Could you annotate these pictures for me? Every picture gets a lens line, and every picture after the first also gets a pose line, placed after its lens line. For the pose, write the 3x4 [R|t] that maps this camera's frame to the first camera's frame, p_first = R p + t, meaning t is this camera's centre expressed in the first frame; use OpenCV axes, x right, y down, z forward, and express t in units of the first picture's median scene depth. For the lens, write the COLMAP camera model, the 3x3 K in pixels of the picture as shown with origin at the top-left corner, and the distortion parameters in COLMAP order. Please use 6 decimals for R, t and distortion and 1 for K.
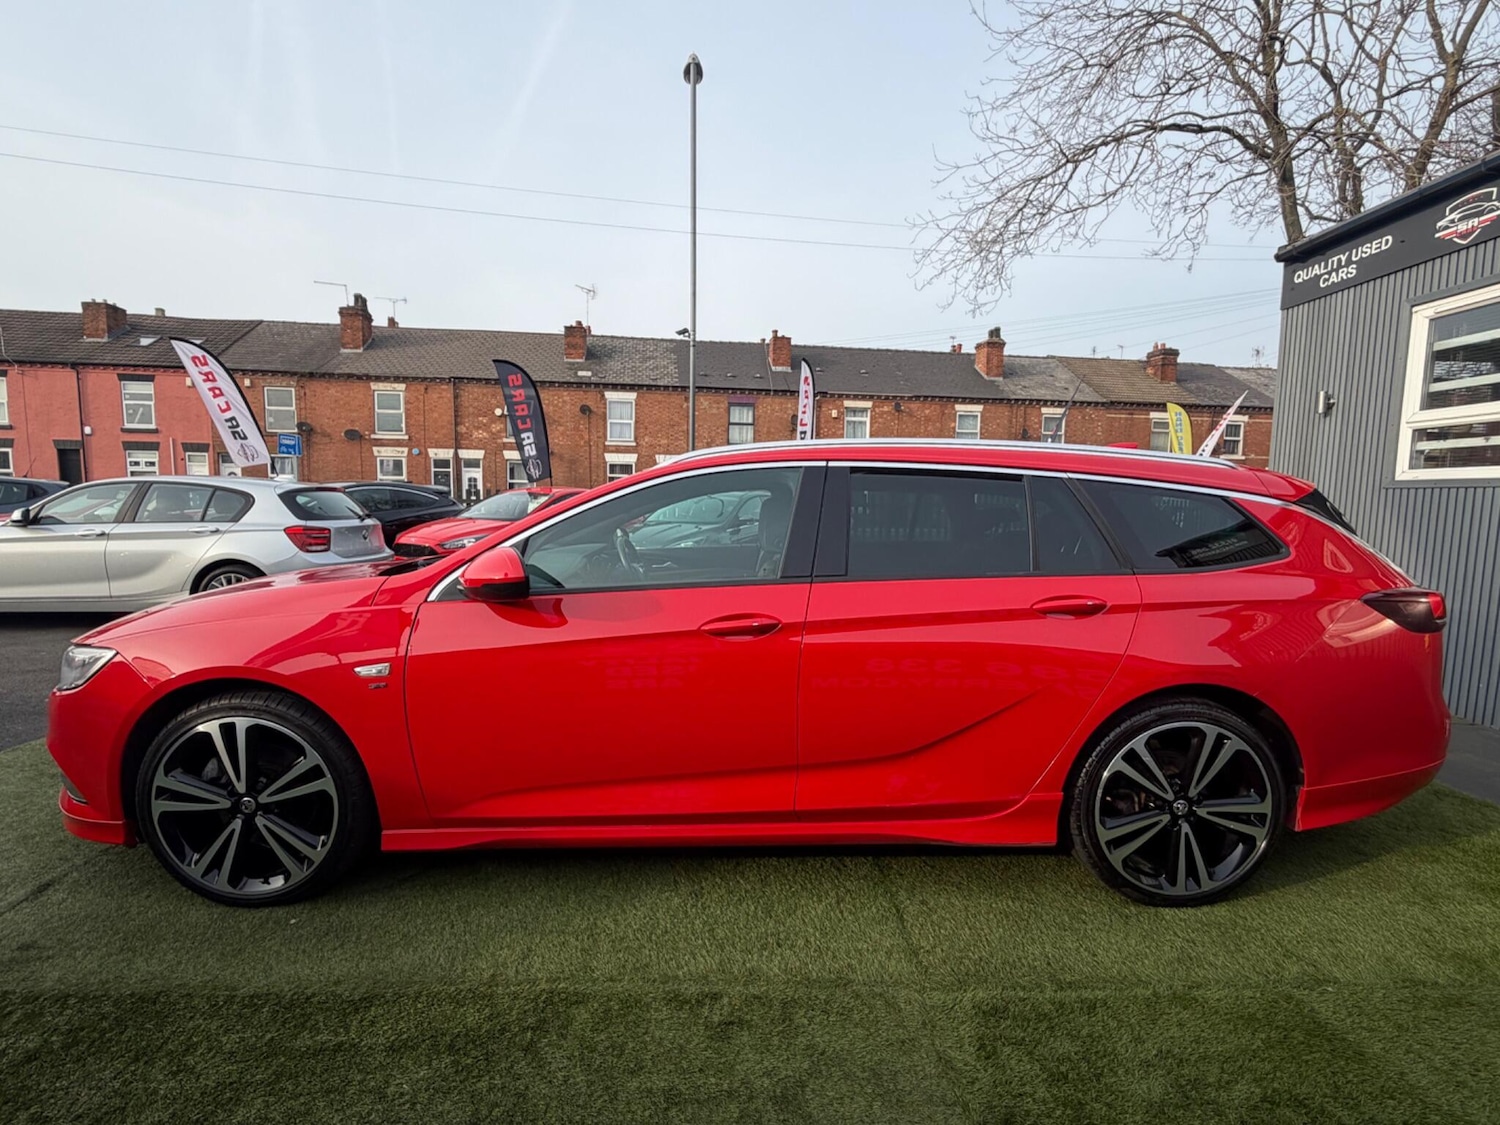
lens RADIAL K [[676.3, 0, 750.0], [0, 676.3, 562.5], [0, 0, 1]] dist [0.000564, 0.000246]
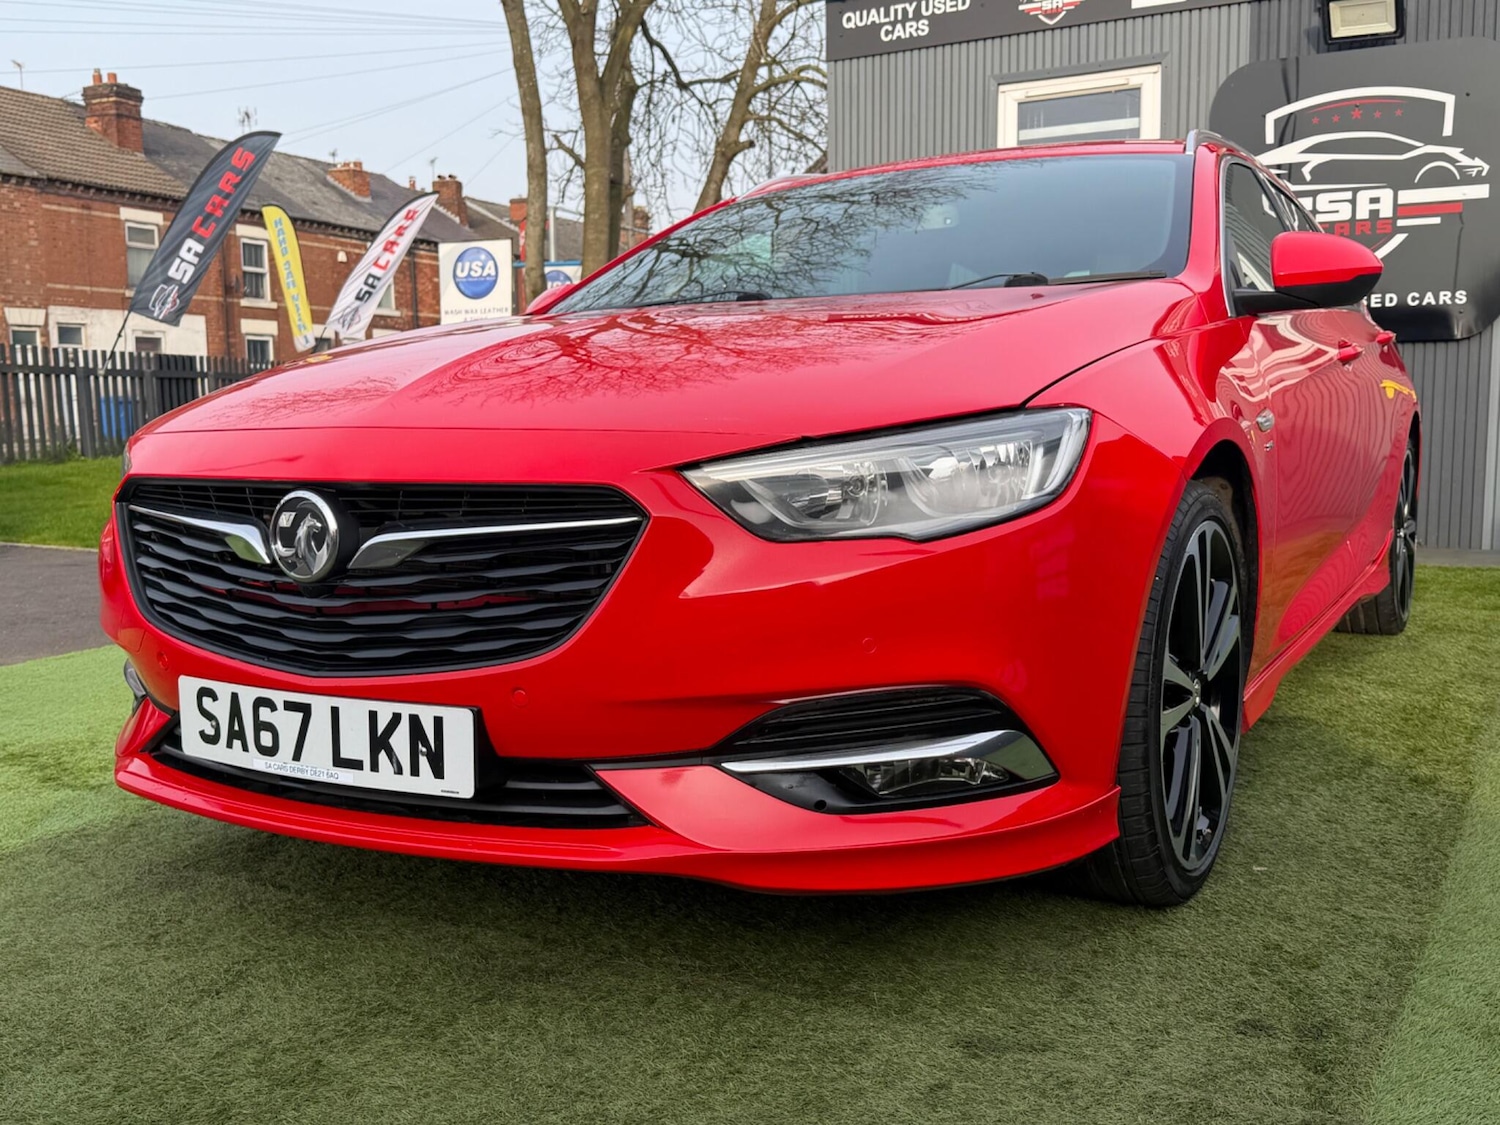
lens RADIAL K [[1423.8, 0, 749.5], [0, 1423.8, 579.8], [0, 0, 1]] dist [0.121392, -0.239847]
pose [[0.515025, -0.128023, 0.847561, -0.263722], [0.103188, 0.990853, 0.086965, 0.019047], [-0.850942, 0.042669, 0.523524, 0.100184]]
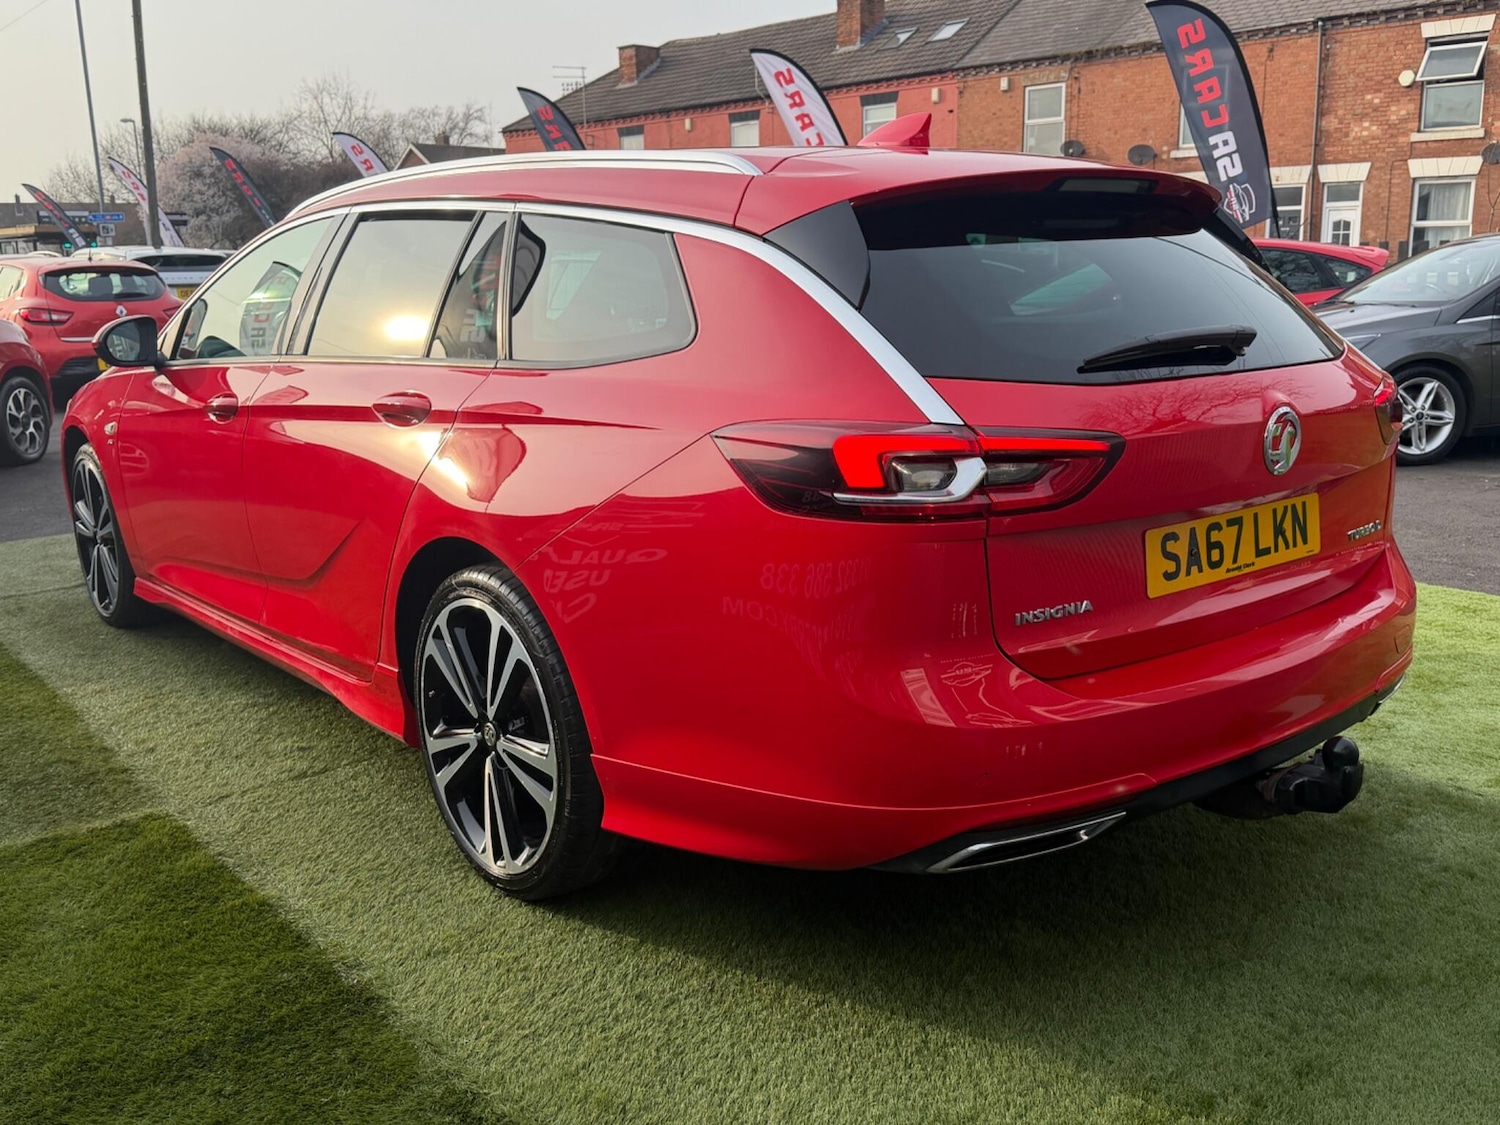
lens RADIAL K [[1340.0, 0, 772.4], [0, 1340.0, 563.5], [0, 0, 1]] dist [0.112024, -0.200884]
pose [[0.623861, 0.142278, -0.768475, 0.256817], [-0.048267, 0.988427, 0.143817, 0.000657], [0.780043, -0.052630, 0.623508, 0.060881]]
